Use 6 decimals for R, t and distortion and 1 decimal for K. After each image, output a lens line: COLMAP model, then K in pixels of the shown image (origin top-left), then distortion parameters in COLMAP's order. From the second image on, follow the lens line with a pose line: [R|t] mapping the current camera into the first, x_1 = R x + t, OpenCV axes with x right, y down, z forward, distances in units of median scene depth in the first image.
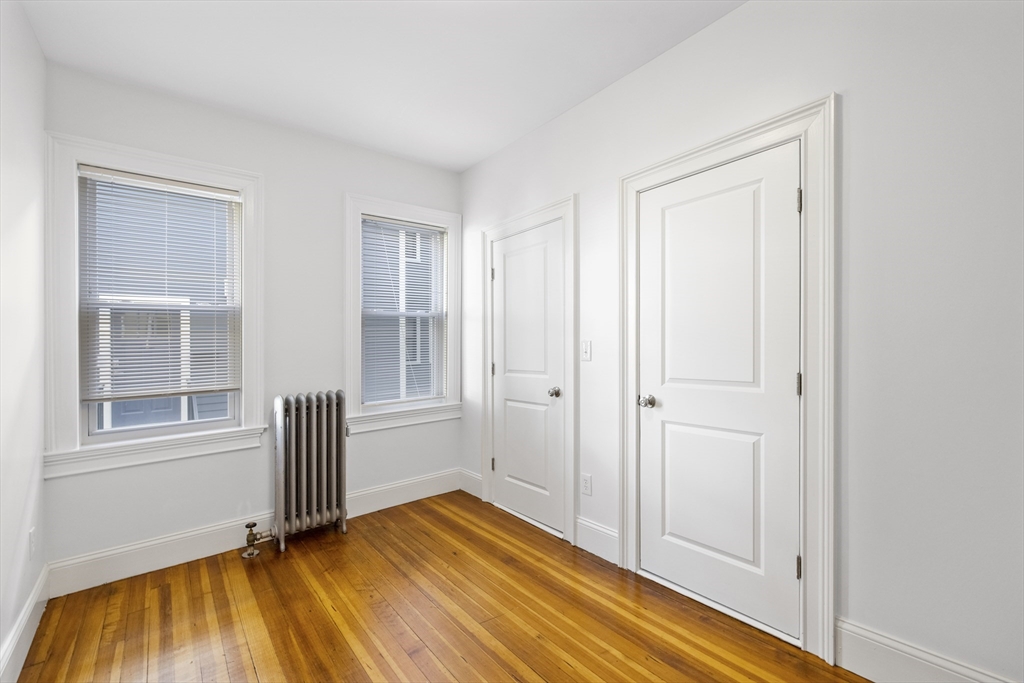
lens RADIAL K [[425.2, 0, 526.3], [0, 425.2, 343.2], [0, 0, 1]] dist [-0.000917, -0.000384]
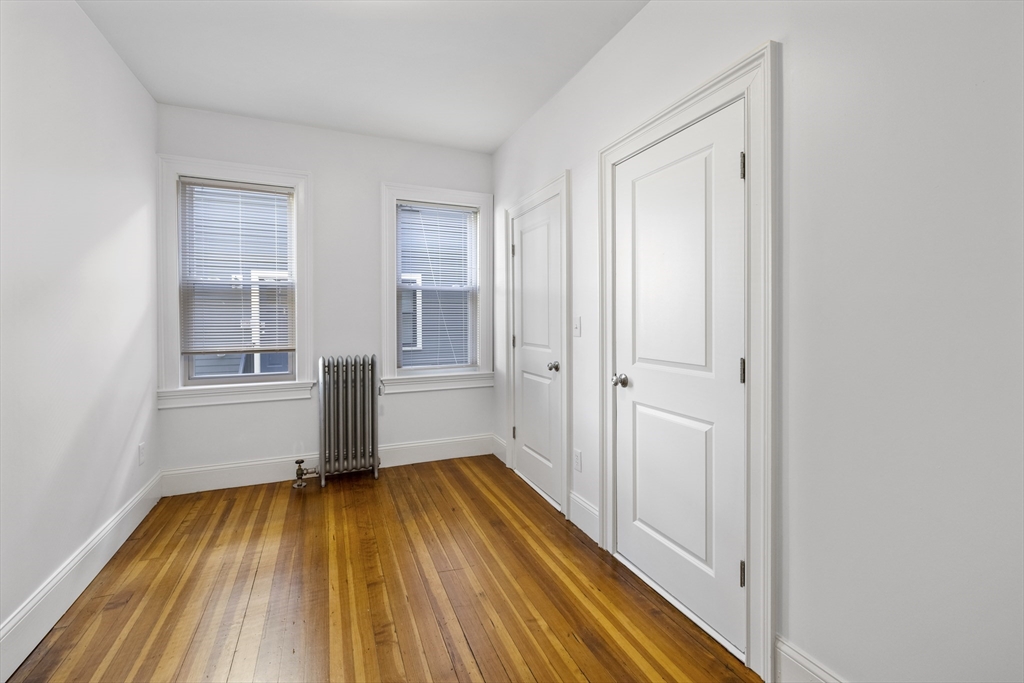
lens RADIAL K [[425.2, 0, 516.3], [0, 425.2, 318.0], [0, 0, 1]] dist [-0.000917, -0.000384]
pose [[0.960967, 0.023137, -0.275695, 0.320573], [-0.020962, 0.999722, 0.010835, -0.011302], [0.275869, -0.004633, 0.961184, 0.003150]]
